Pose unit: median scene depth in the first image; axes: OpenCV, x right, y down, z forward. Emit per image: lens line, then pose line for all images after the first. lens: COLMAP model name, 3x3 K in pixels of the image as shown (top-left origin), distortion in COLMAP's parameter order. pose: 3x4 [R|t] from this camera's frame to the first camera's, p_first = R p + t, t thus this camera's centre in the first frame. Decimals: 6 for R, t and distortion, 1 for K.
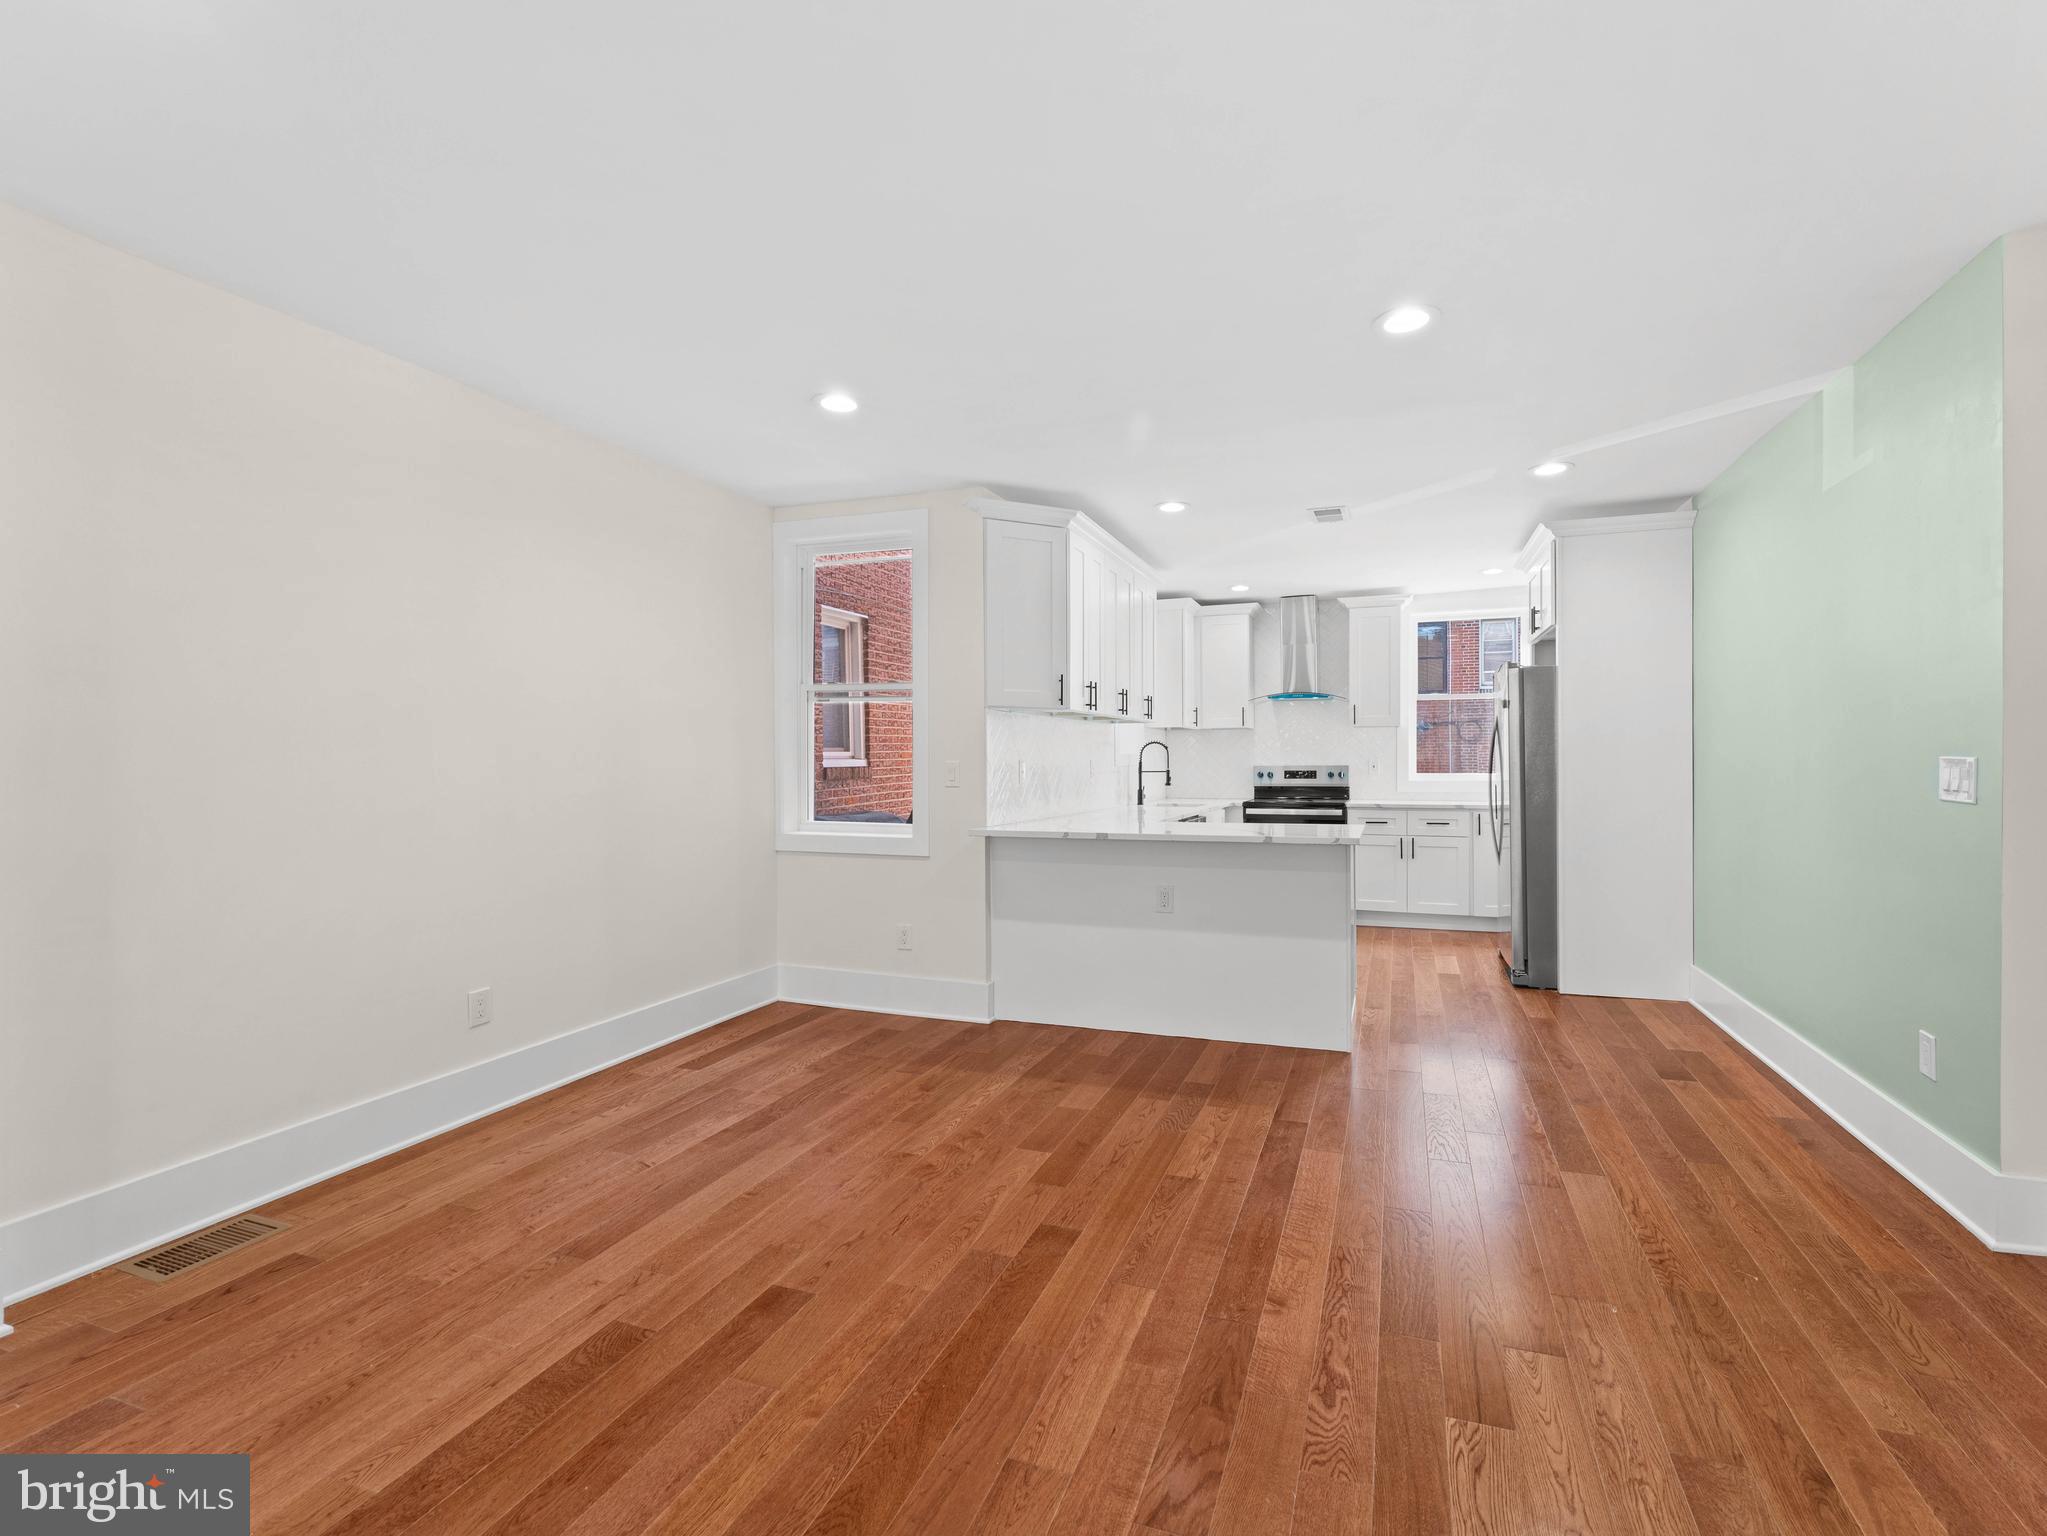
lens RADIAL K [[935.9, 0, 1069.6], [0, 935.9, 760.3], [0, 0, 1]] dist [0.000331, -0.000057]
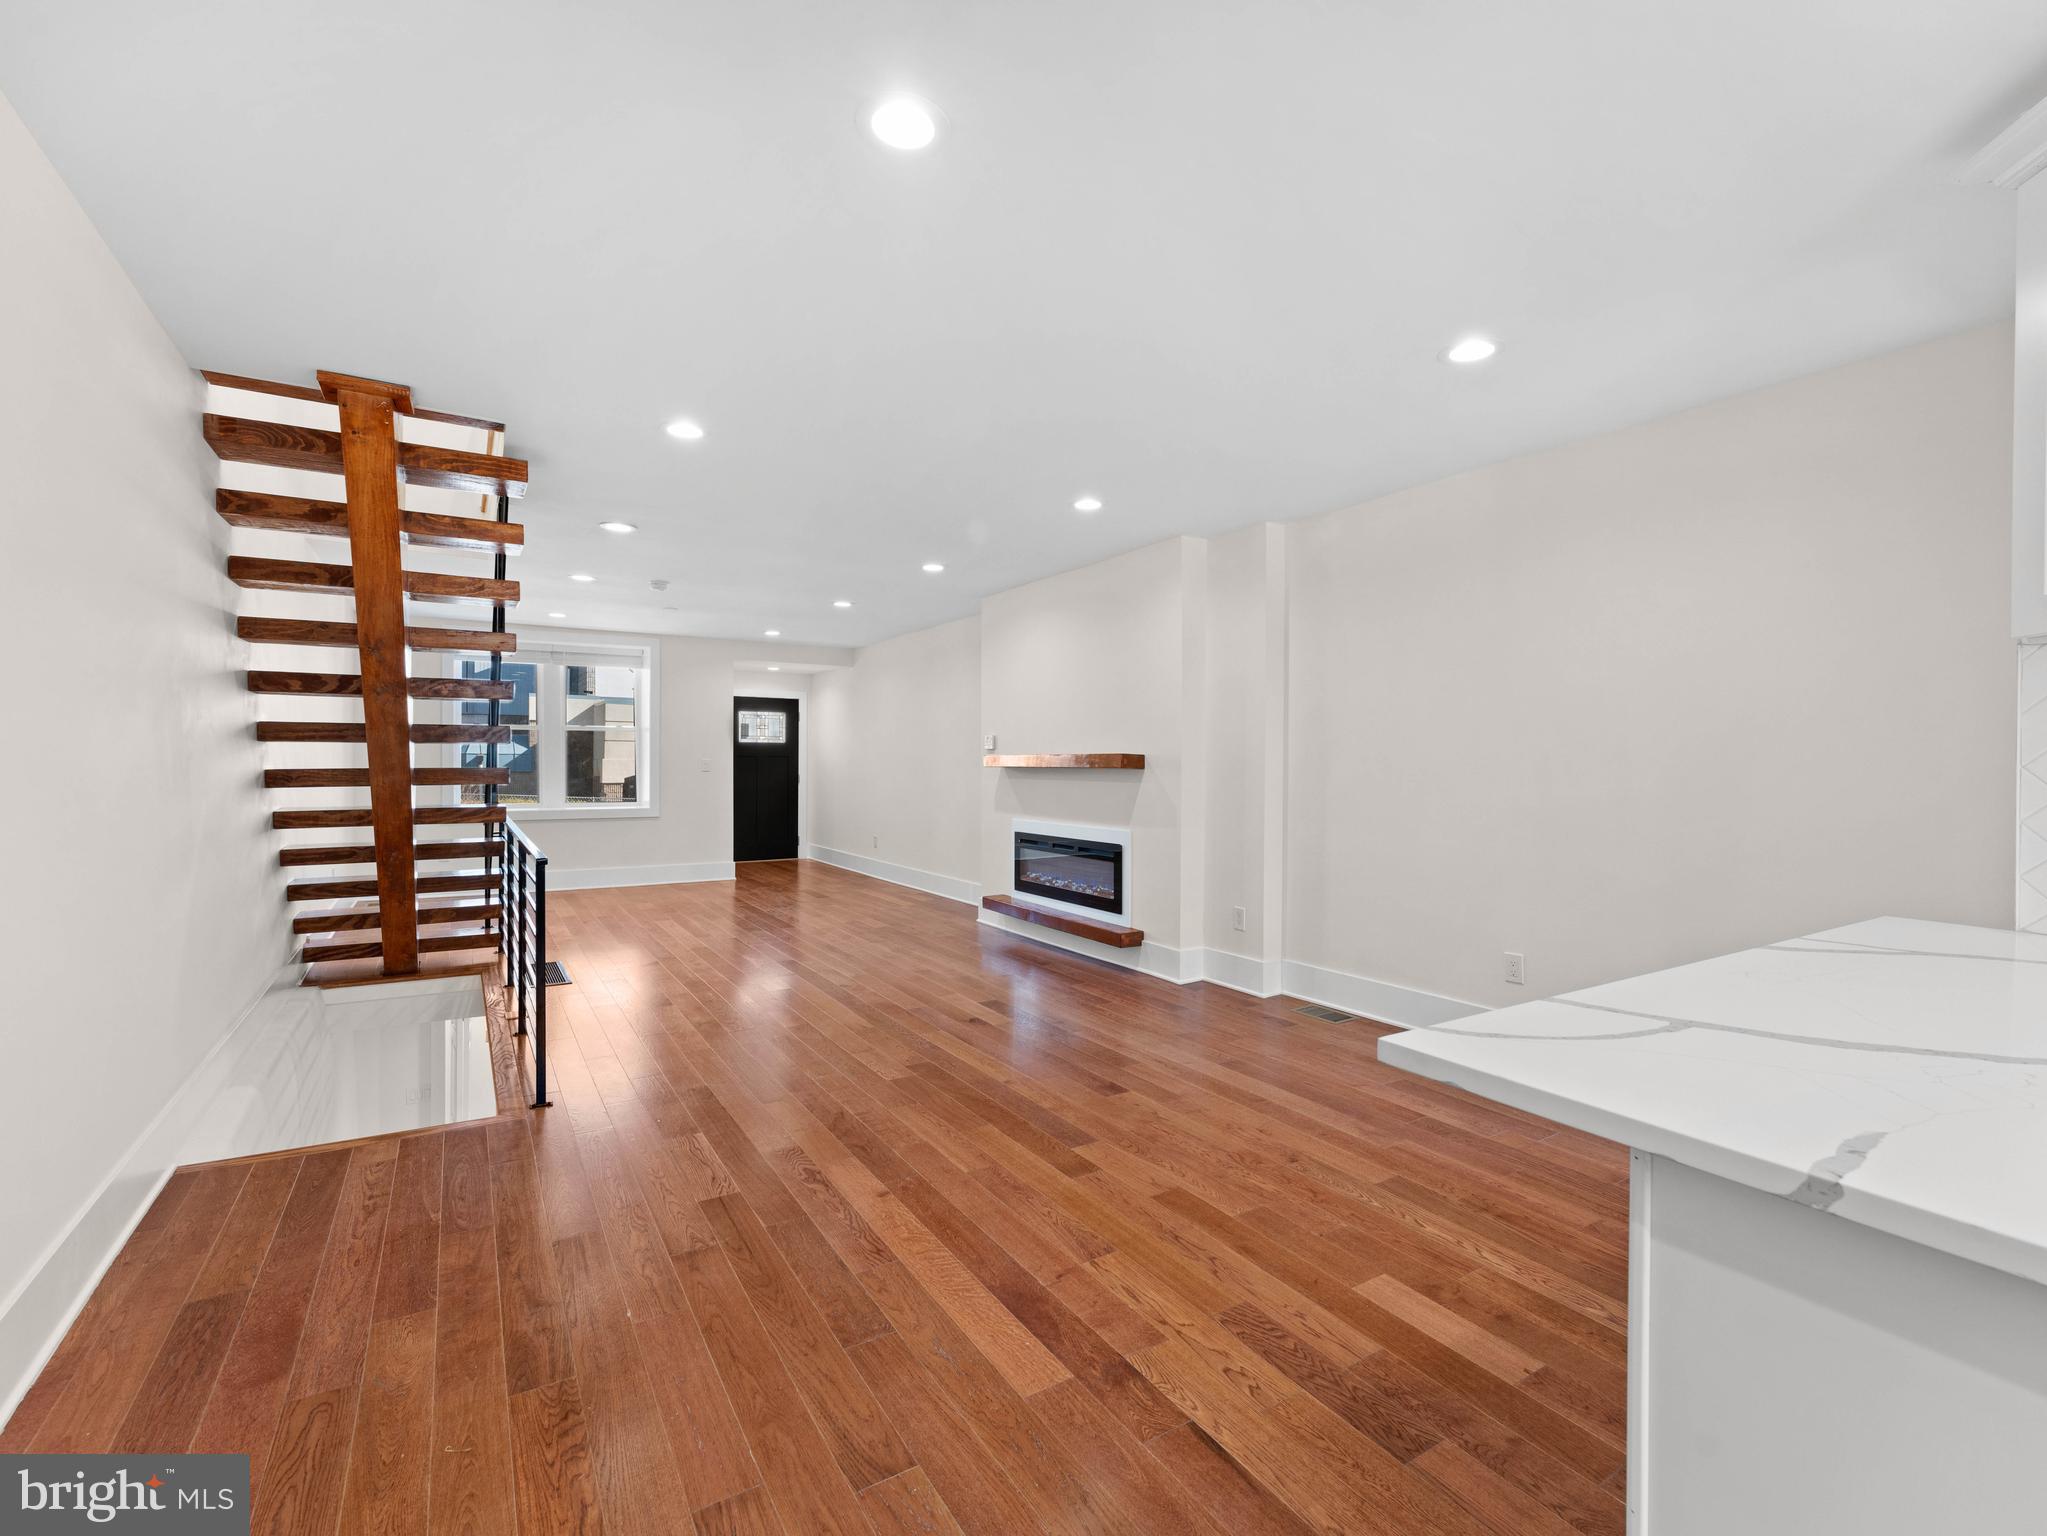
lens RADIAL K [[906.8, 0, 1016.5], [0, 906.8, 761.3], [0, 0, 1]] dist [0.001508, -0.000681]
pose [[-0.628838, 0.002220, -0.777533, 0.405173], [-0.001767, 0.999989, 0.004284, -0.004675], [0.777534, 0.004068, -0.628827, 0.727587]]
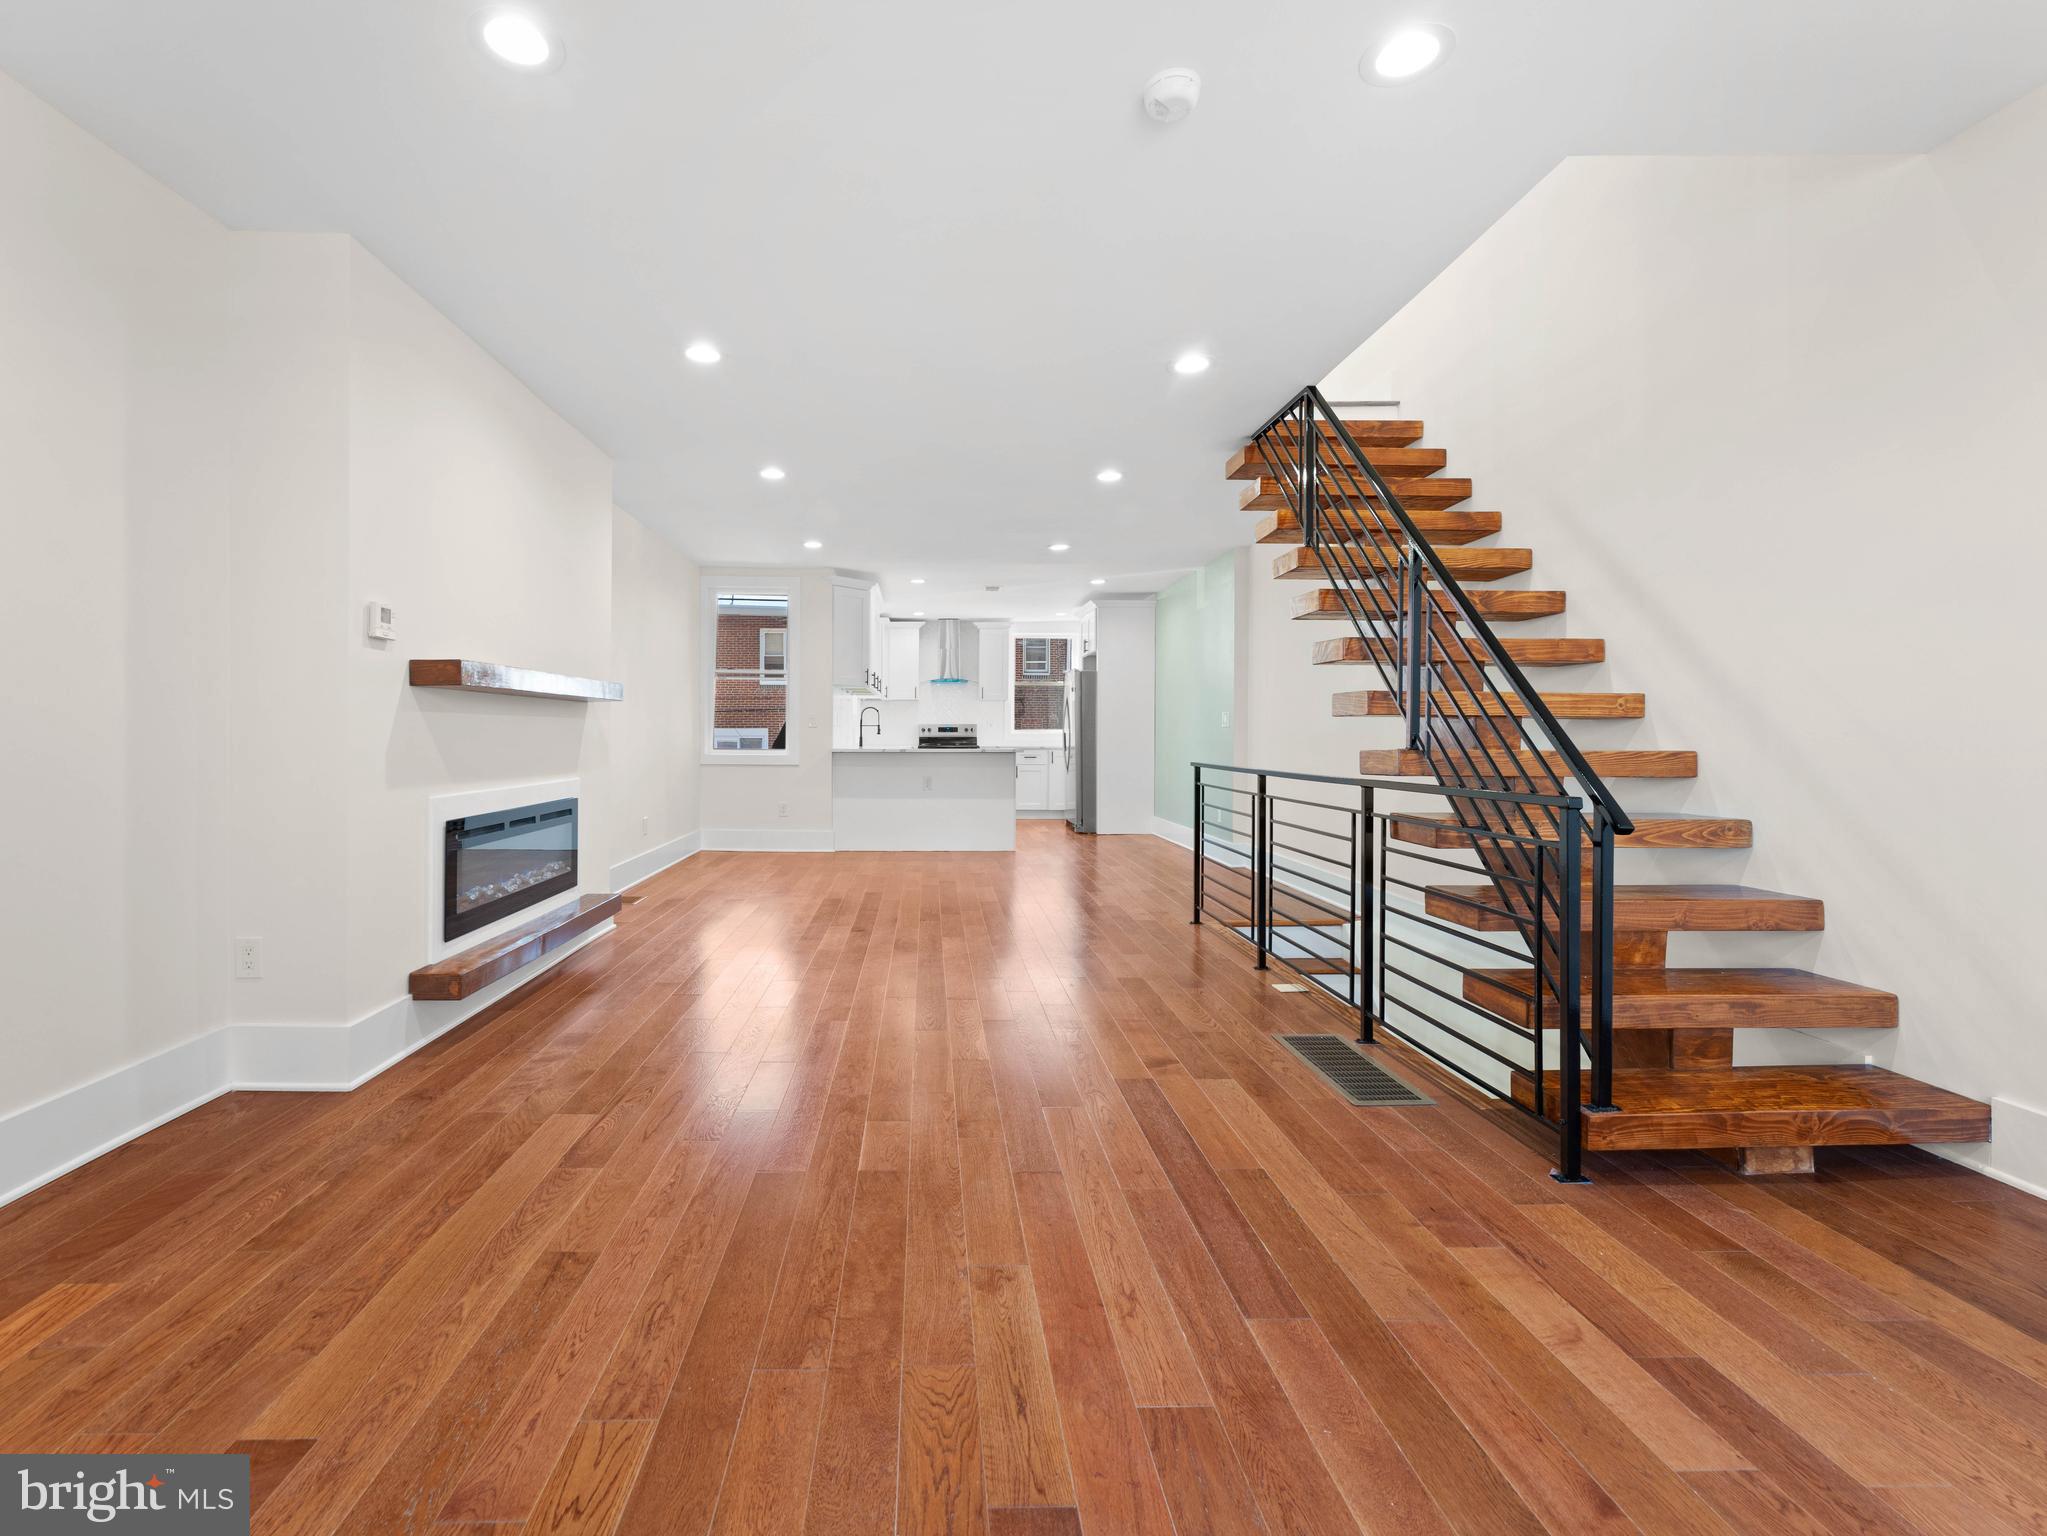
lens RADIAL K [[940.1, 0, 949.1], [0, 940.1, 733.8], [0, 0, 1]] dist [0.000725, -0.000467]
pose [[0.936469, 0.007132, 0.350678, -0.426794], [-0.006474, 0.999974, -0.003047, 0.036770], [-0.350691, 0.000583, 0.936491, -0.686431]]
